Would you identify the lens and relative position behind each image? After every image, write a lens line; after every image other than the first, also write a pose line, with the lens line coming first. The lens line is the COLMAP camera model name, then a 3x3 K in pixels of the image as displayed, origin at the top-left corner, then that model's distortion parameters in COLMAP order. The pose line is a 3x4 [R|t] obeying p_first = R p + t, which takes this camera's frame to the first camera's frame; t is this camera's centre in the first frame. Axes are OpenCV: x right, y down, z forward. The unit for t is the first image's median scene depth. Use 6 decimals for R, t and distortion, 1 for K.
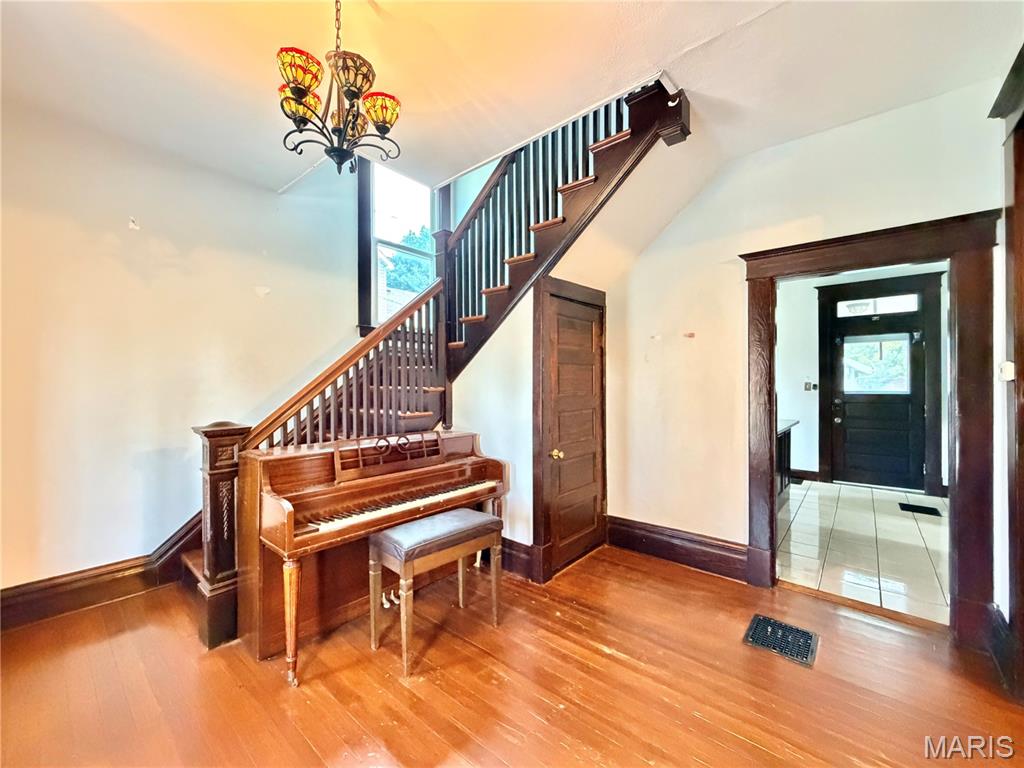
lens RADIAL K [[406.7, 0, 507.5], [0, 406.7, 385.7], [0, 0, 1]] dist [0.001246, -0.000153]
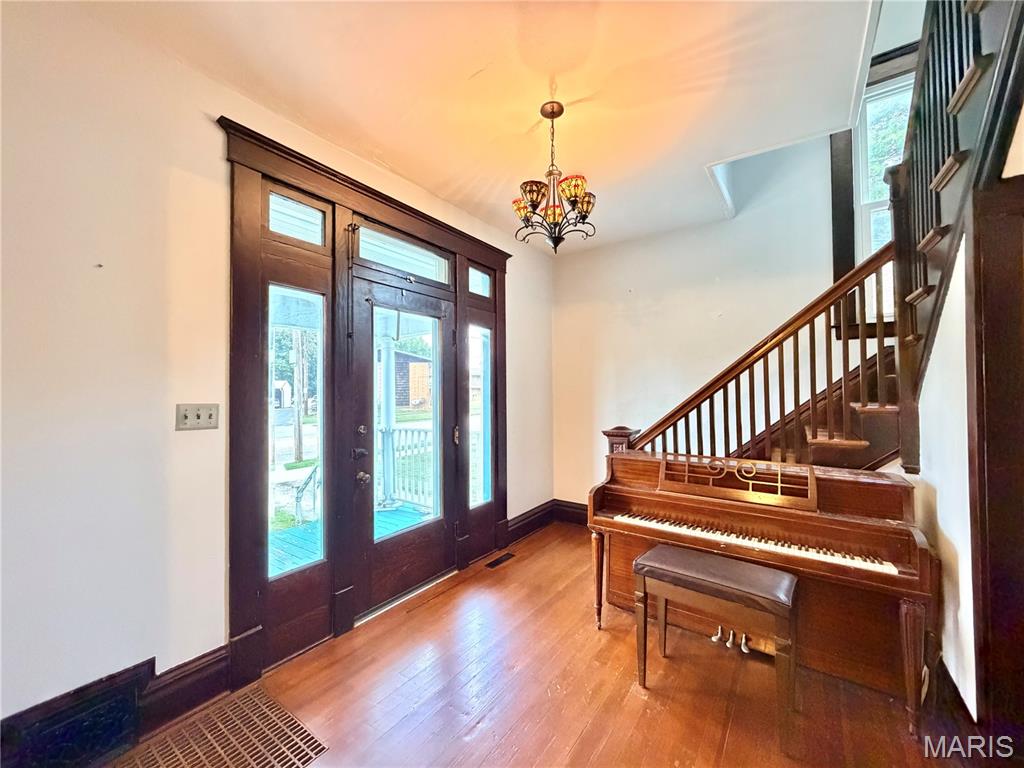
lens RADIAL K [[406.7, 0, 509.8], [0, 406.7, 384.0], [0, 0, 1]] dist [0.001246, -0.000153]
pose [[0.080249, -0.019263, -0.996589, 0.661323], [0.004787, 0.999809, -0.018940, -0.032790], [0.996763, -0.003251, 0.080326, 0.495131]]
